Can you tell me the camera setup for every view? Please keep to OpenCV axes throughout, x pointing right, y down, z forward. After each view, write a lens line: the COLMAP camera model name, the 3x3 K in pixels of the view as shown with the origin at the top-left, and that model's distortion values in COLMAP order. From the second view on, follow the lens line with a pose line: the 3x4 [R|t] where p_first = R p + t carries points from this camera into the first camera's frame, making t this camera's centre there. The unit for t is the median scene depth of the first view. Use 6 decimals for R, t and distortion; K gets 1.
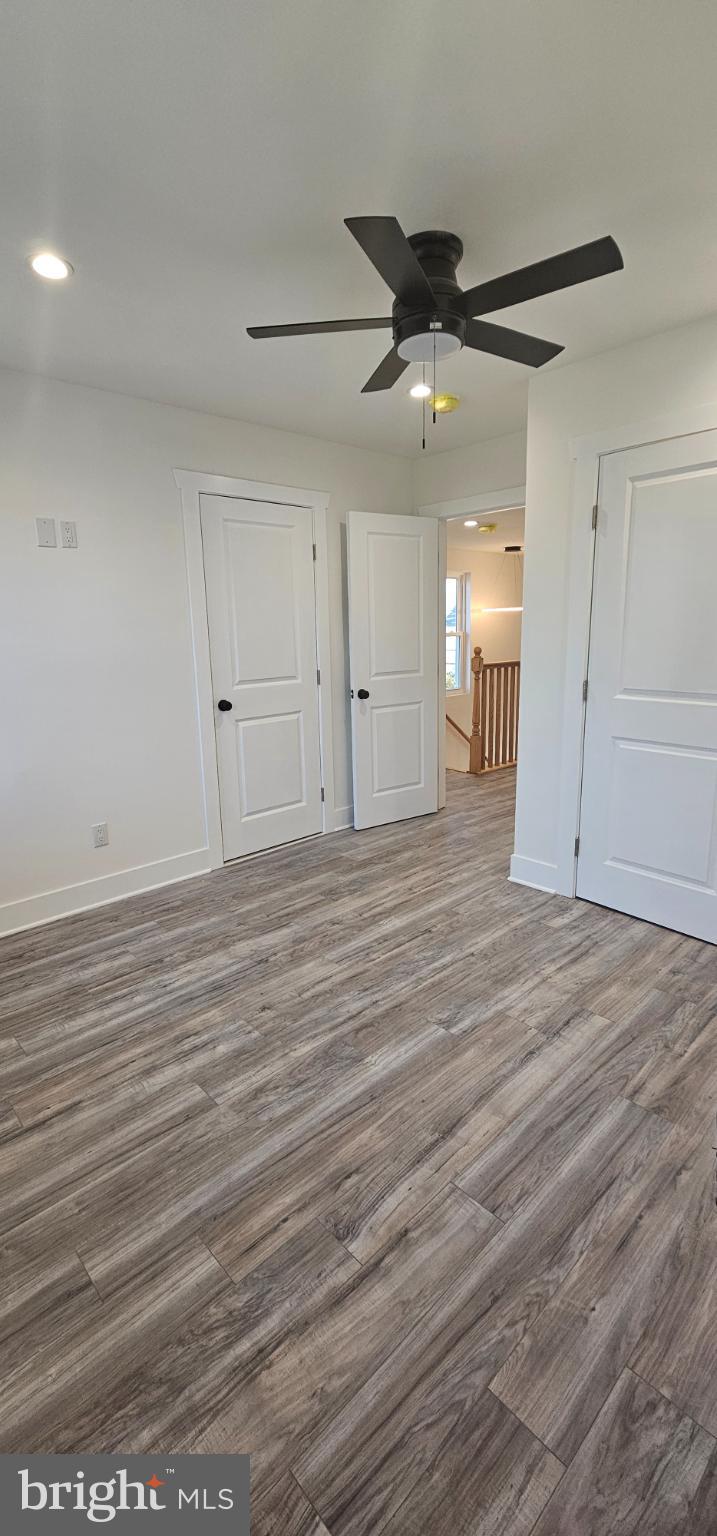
lens RADIAL K [[634.4, 0, 358.5], [0, 634.4, 768.0], [0, 0, 1]] dist [0.001794, 0.000032]
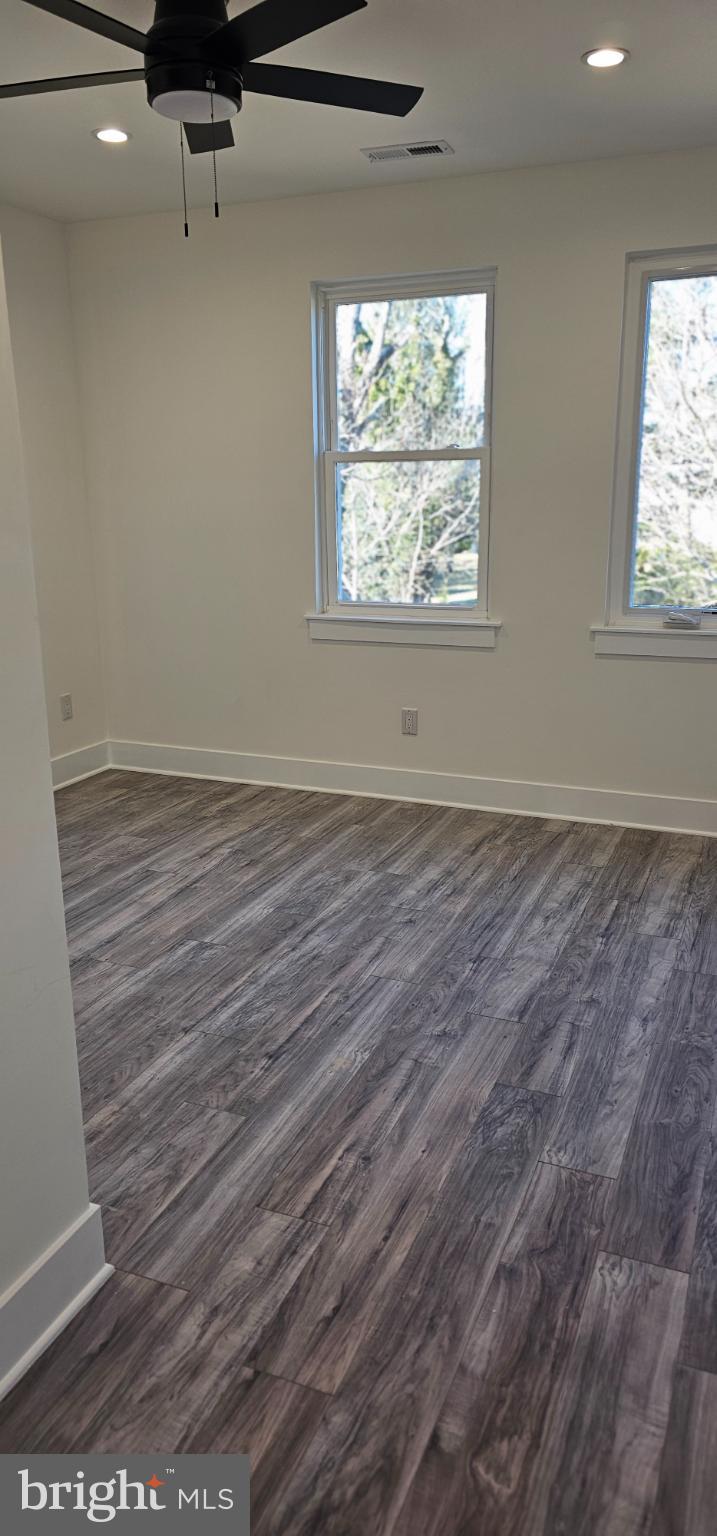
lens RADIAL K [[1030.6, 0, 358.5], [0, 1030.6, 768.0], [0, 0, 1]] dist [0.040710, -0.001408]
pose [[-0.917327, 0.131918, -0.375645, 0.399493], [-0.059953, 0.886983, 0.457893, -0.429014], [0.393596, 0.442559, -0.805745, 1.906610]]
